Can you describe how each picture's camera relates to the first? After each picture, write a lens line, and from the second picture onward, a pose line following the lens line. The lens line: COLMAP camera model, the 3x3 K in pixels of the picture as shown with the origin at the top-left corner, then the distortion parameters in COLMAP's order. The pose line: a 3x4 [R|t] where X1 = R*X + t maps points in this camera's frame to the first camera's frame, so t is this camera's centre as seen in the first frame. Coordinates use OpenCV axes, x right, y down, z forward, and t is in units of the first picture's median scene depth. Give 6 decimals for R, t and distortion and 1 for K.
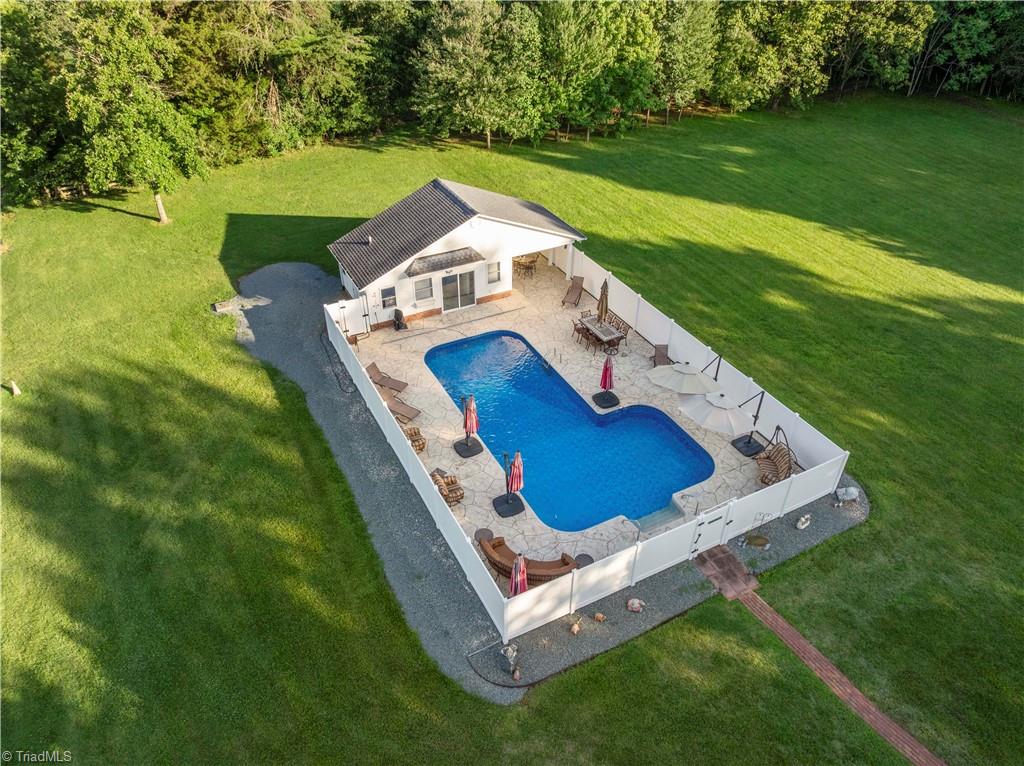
lens RADIAL K [[723.6, 0, 512.0], [0, 723.6, 383.0], [0, 0, 1]] dist [-0.031676, 0.003395]
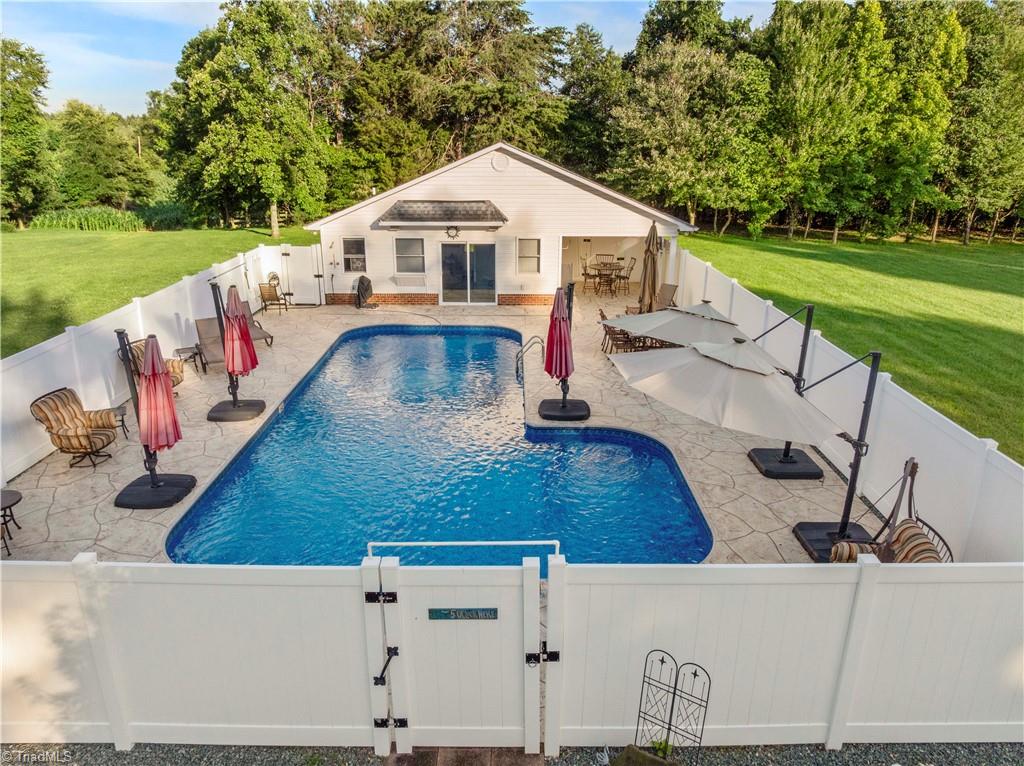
lens RADIAL K [[723.6, 0, 512.0], [0, 723.6, 383.0], [0, 0, 1]] dist [-0.031676, 0.003395]
pose [[0.889940, 0.146191, -0.432014, 0.255988], [-0.270872, 0.931498, -0.242777, 0.110922], [0.366928, 0.333077, 0.868576, 0.489798]]
